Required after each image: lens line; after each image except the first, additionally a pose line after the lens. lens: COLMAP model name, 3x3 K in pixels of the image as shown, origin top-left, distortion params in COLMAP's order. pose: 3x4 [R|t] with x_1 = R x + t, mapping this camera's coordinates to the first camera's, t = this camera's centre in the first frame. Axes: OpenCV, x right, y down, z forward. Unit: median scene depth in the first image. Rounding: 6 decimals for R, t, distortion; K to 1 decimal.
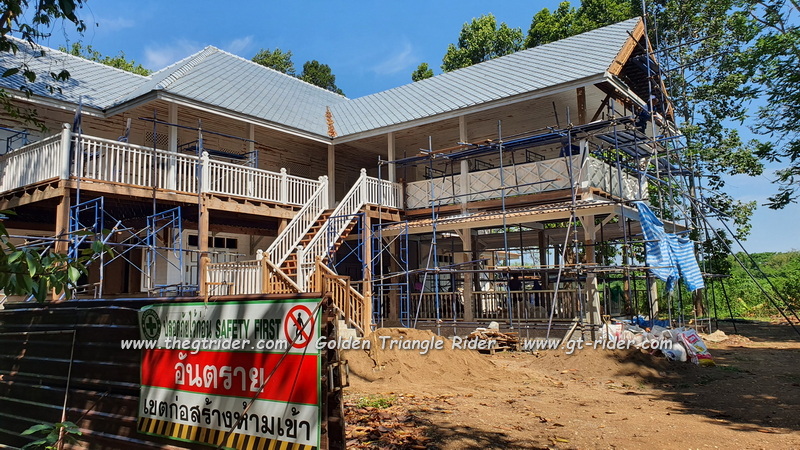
lens RADIAL K [[631.3, 0, 401.3], [0, 631.3, 225.6], [0, 0, 1]] dist [0.019982, 0.007424]
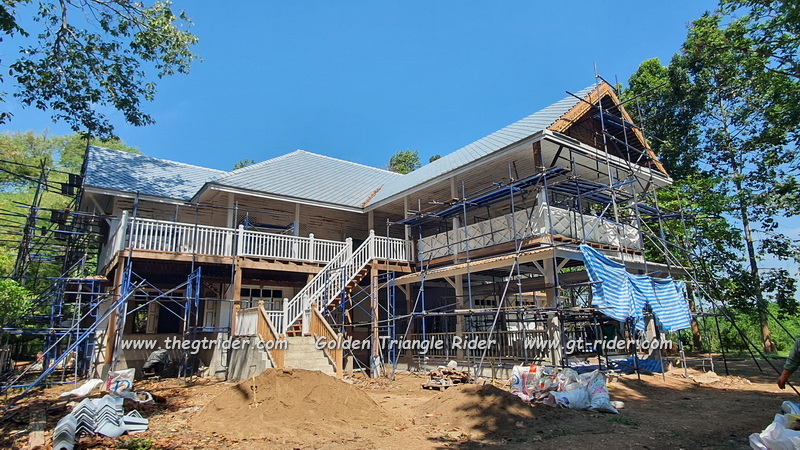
lens RADIAL K [[474.2, 0, 399.4], [0, 474.2, 225.5], [0, 0, 1]] dist [-0.008288, 0.000532]
pose [[0.956593, -0.064039, -0.284303, 0.257692], [0.032557, 0.992934, -0.114114, 0.007850], [0.289601, 0.099904, 0.951919, 0.135455]]
